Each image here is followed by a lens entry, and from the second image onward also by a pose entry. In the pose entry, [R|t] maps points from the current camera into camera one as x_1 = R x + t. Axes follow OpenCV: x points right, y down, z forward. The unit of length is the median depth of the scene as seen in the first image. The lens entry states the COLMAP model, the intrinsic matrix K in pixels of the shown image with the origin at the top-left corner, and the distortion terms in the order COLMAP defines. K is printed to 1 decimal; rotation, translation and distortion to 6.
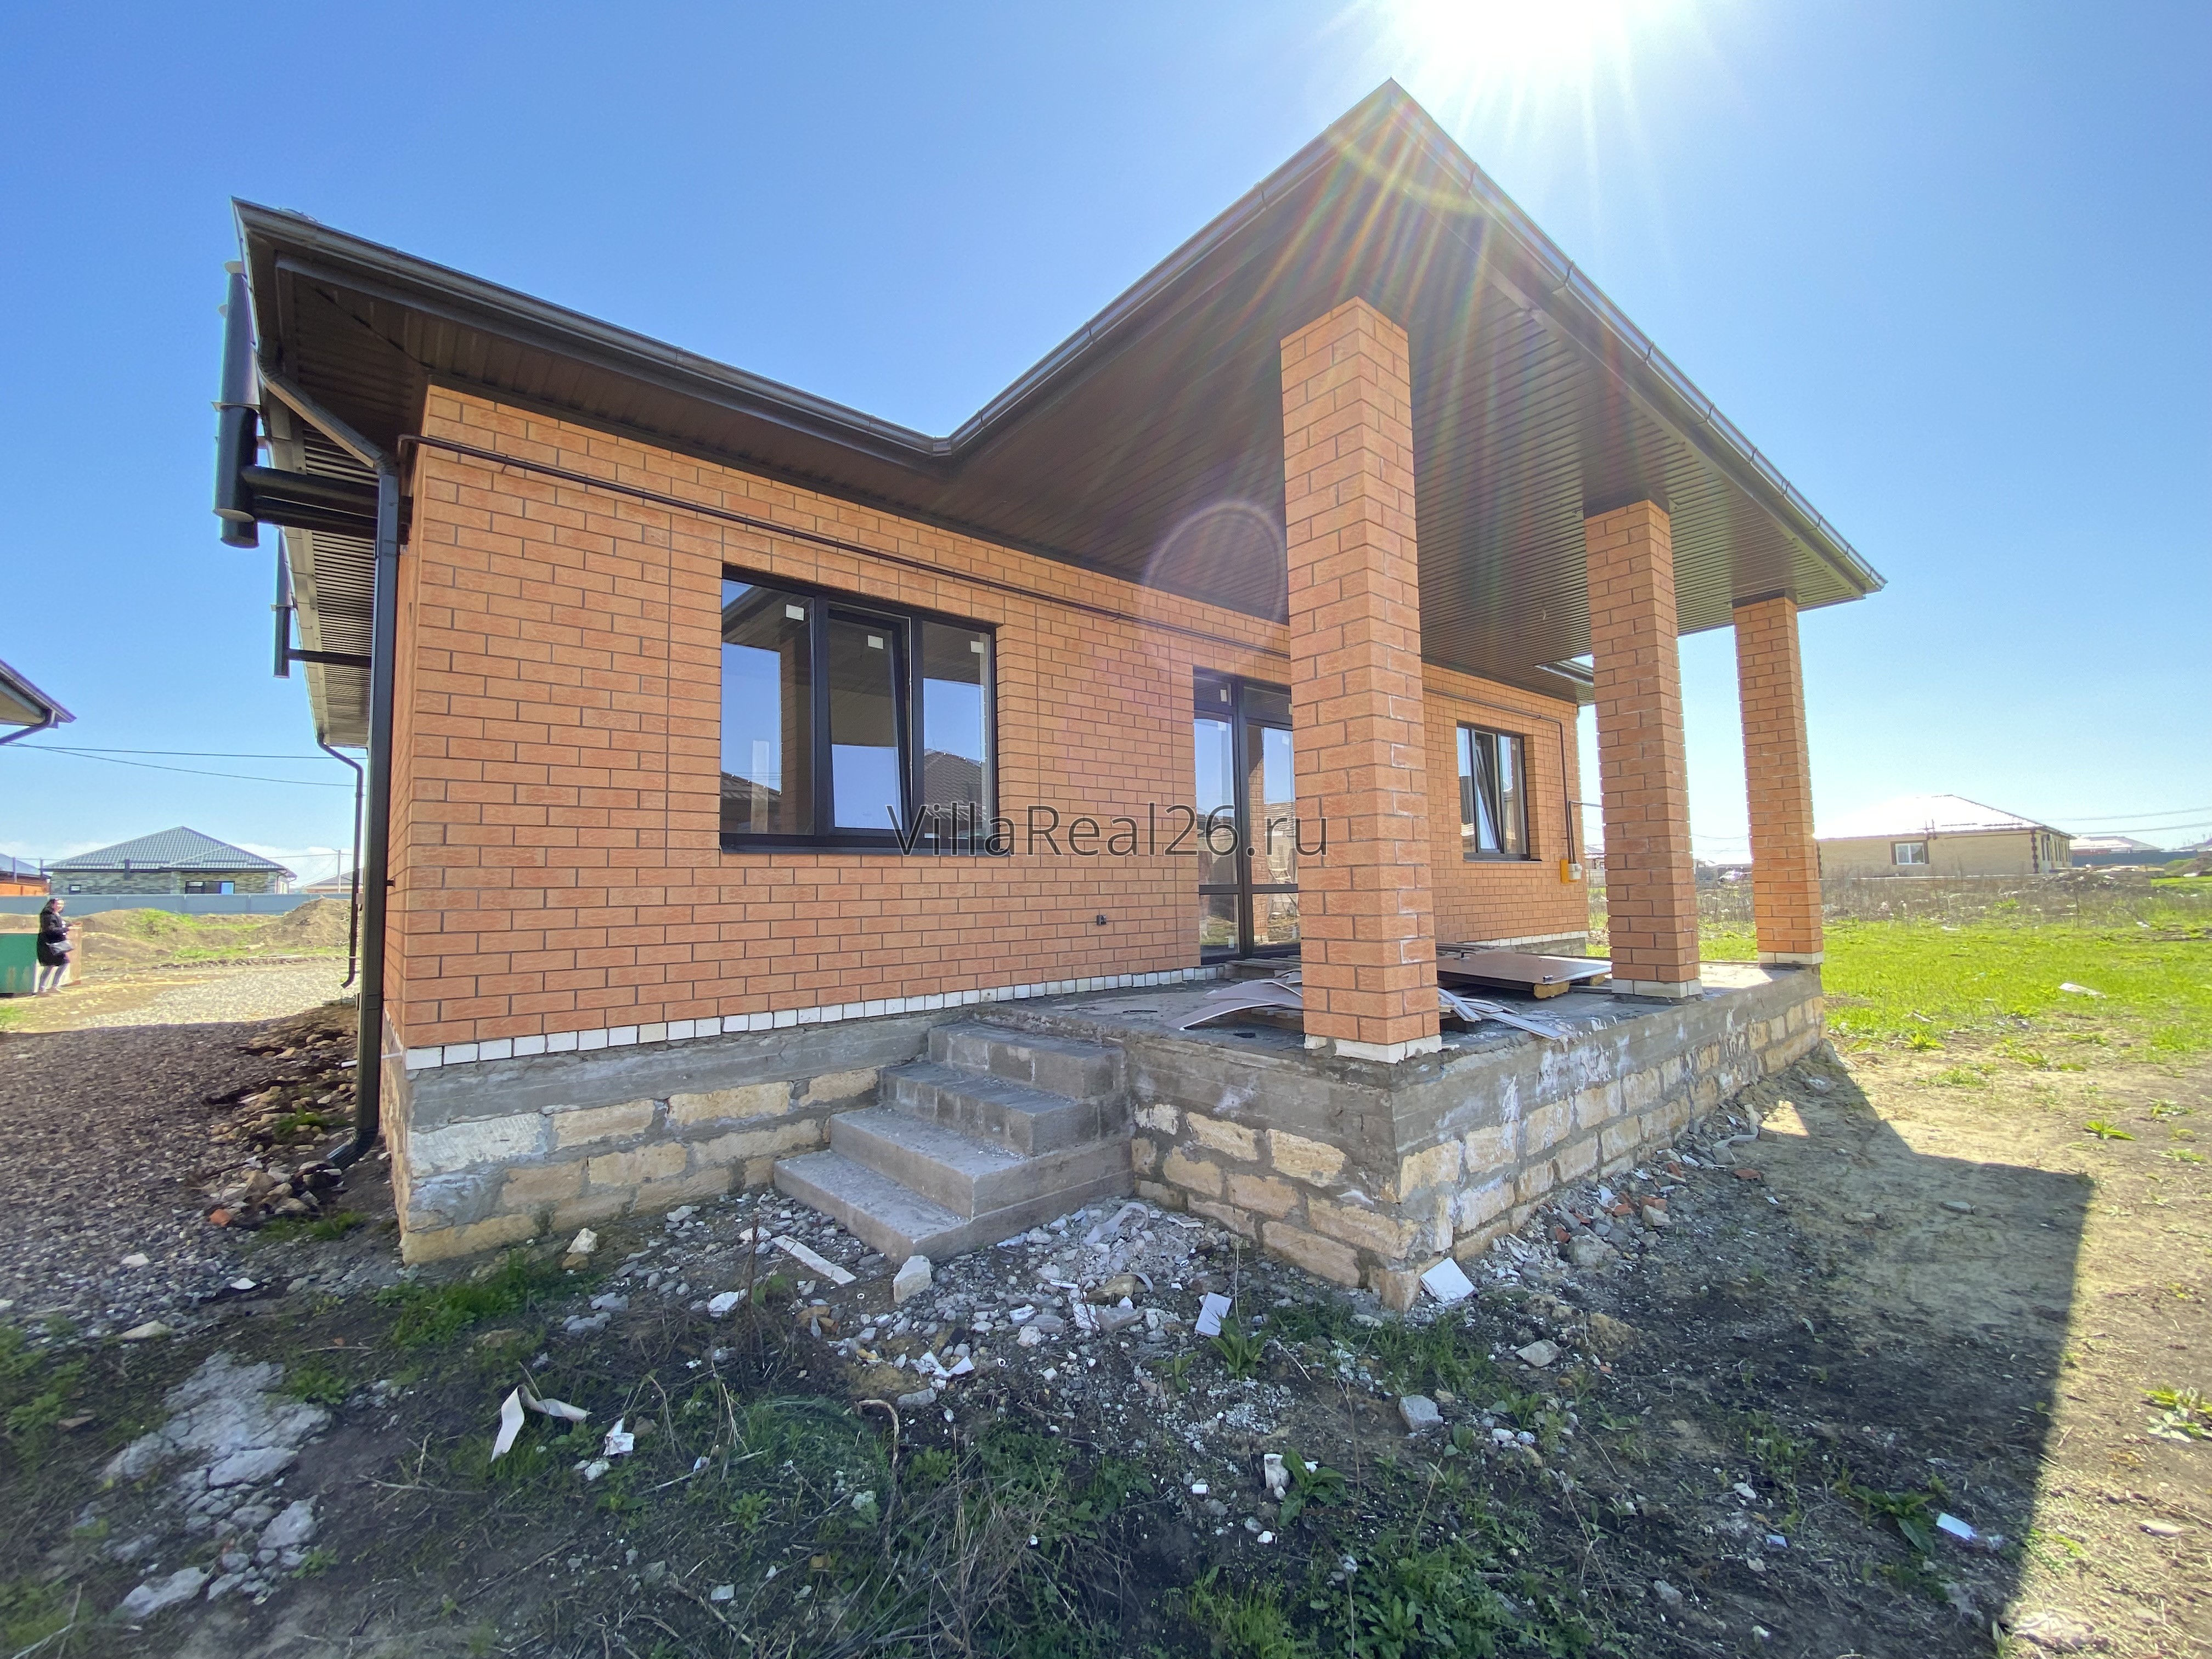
lens RADIAL K [[894.6, 0, 1107.1], [0, 894.6, 825.6], [0, 0, 1]] dist [0.011350, -0.015271]
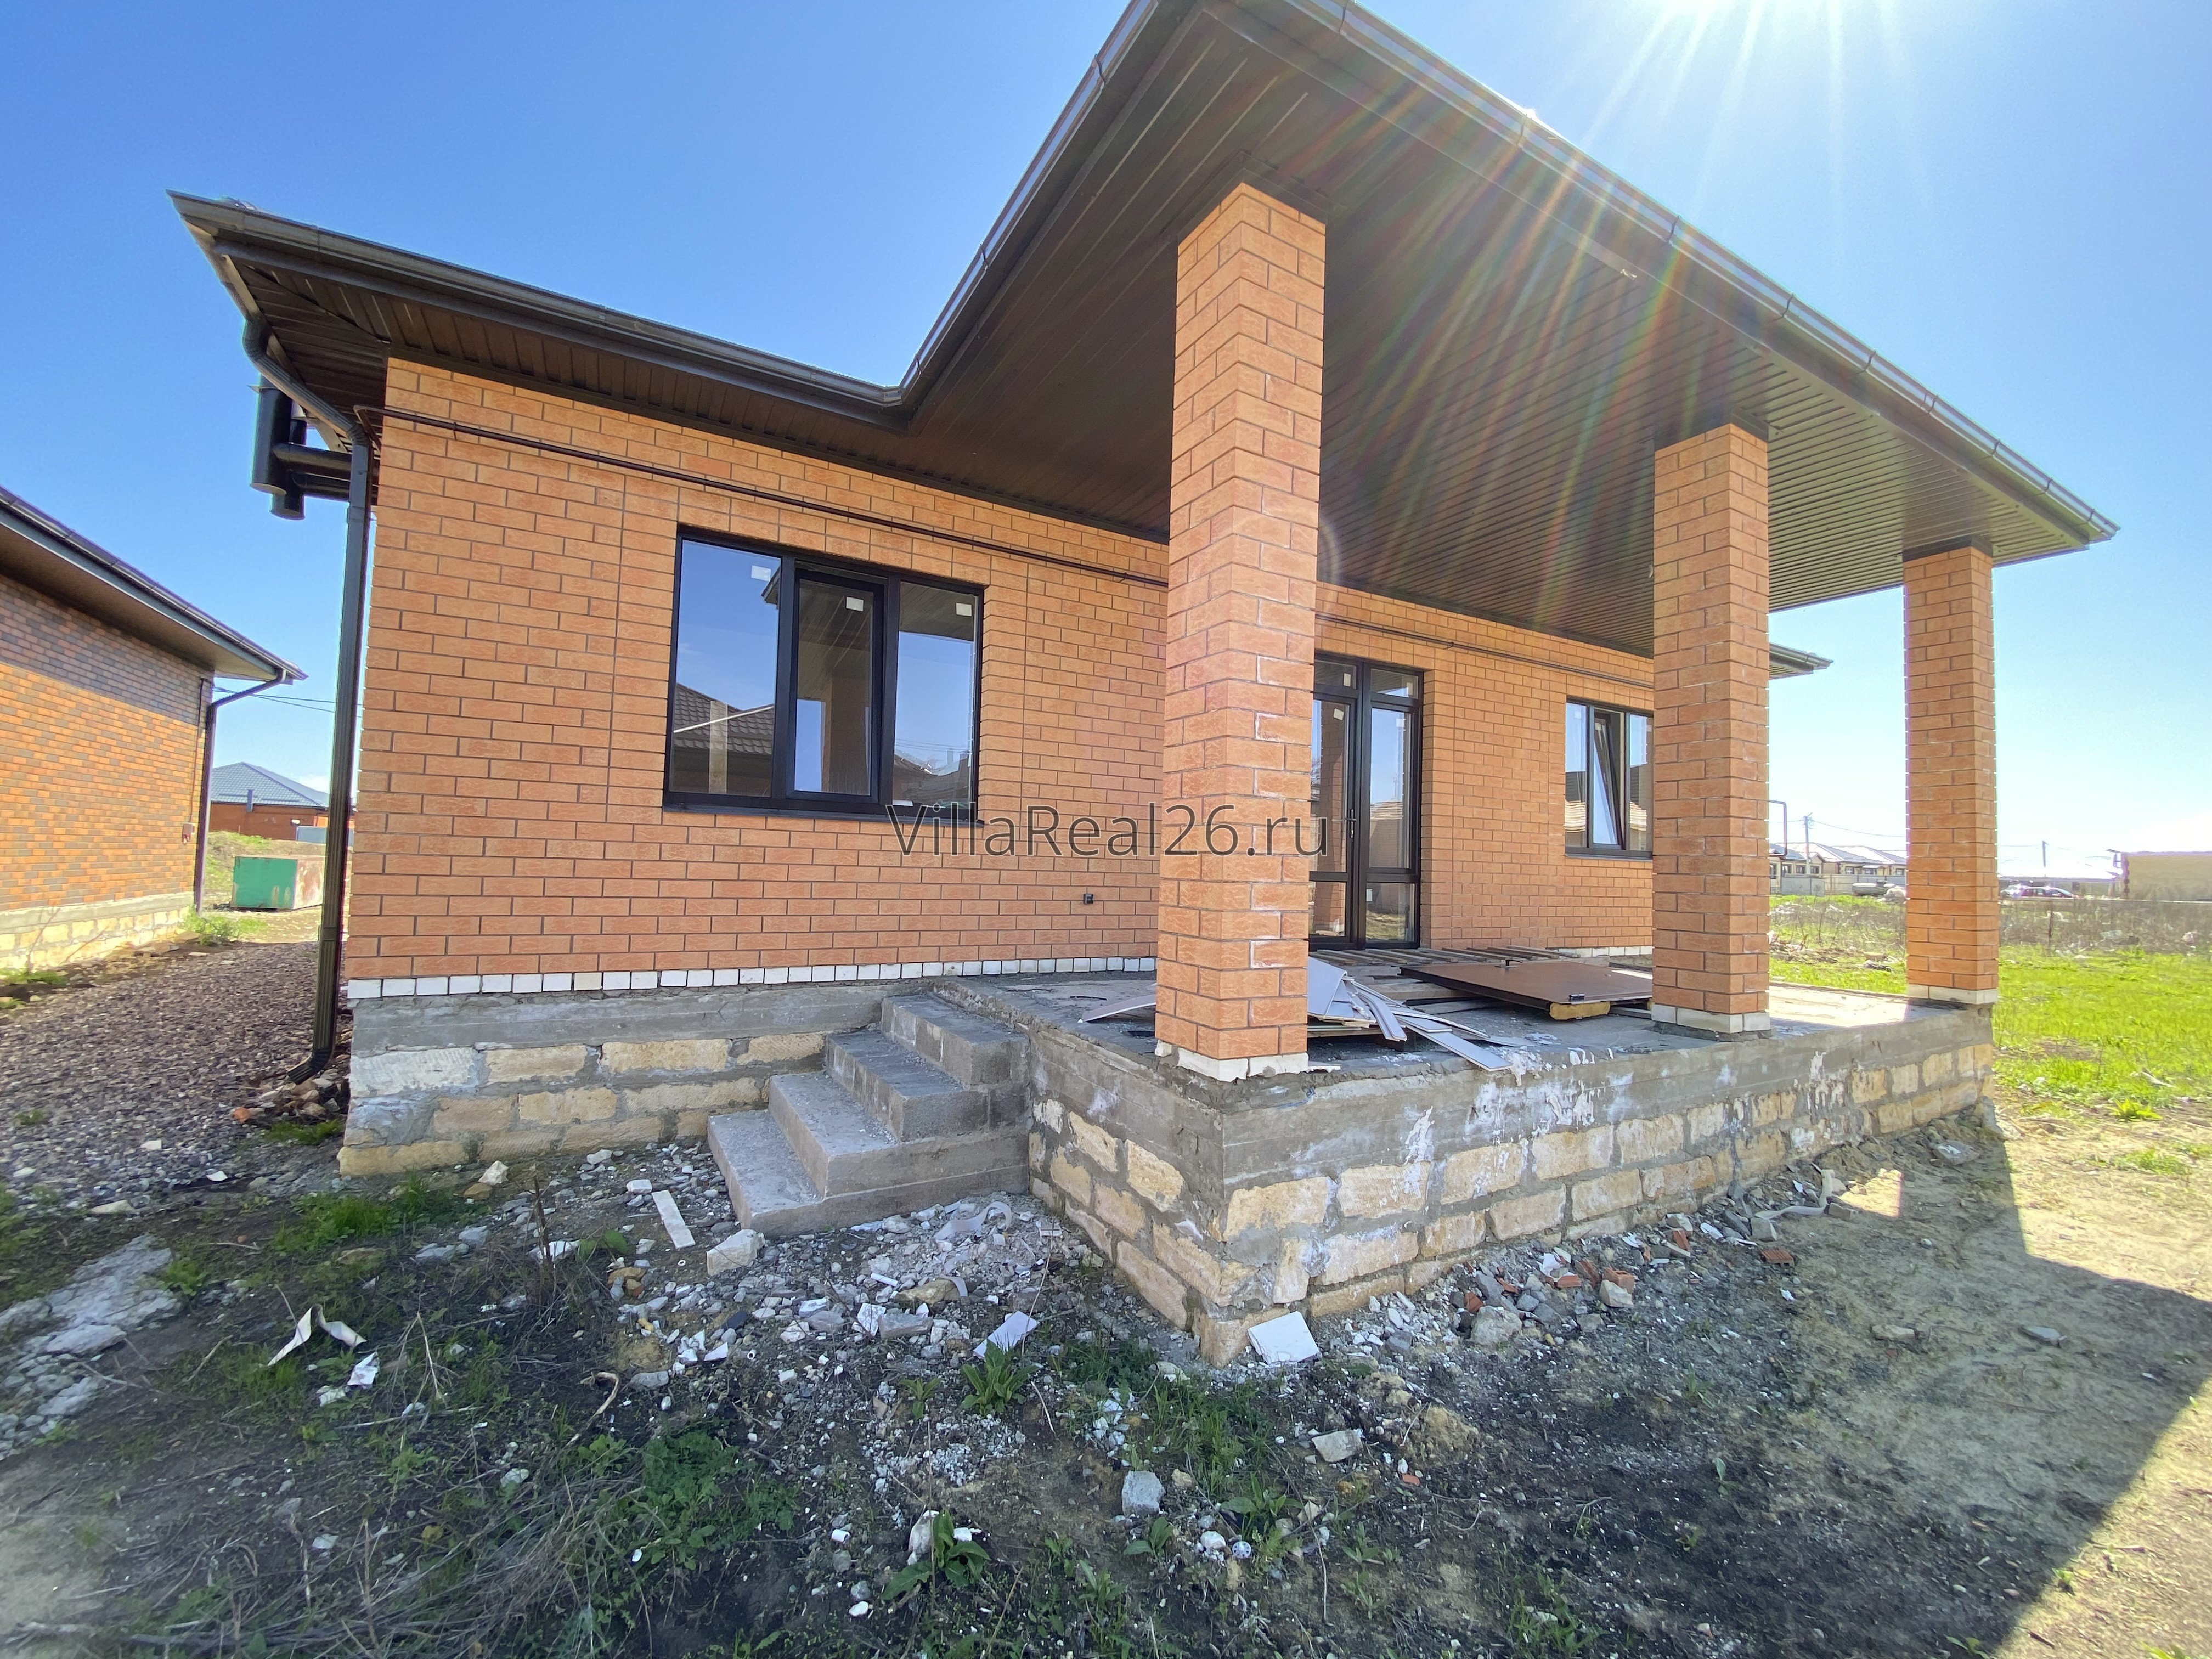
lens RADIAL K [[894.6, 0, 1114.5], [0, 894.6, 824.9], [0, 0, 1]] dist [0.011350, -0.015271]
pose [[0.980440, 0.042201, -0.192241, 0.299719], [-0.036959, 0.998843, 0.030774, -0.004131], [0.193317, -0.023067, 0.980865, 0.111889]]
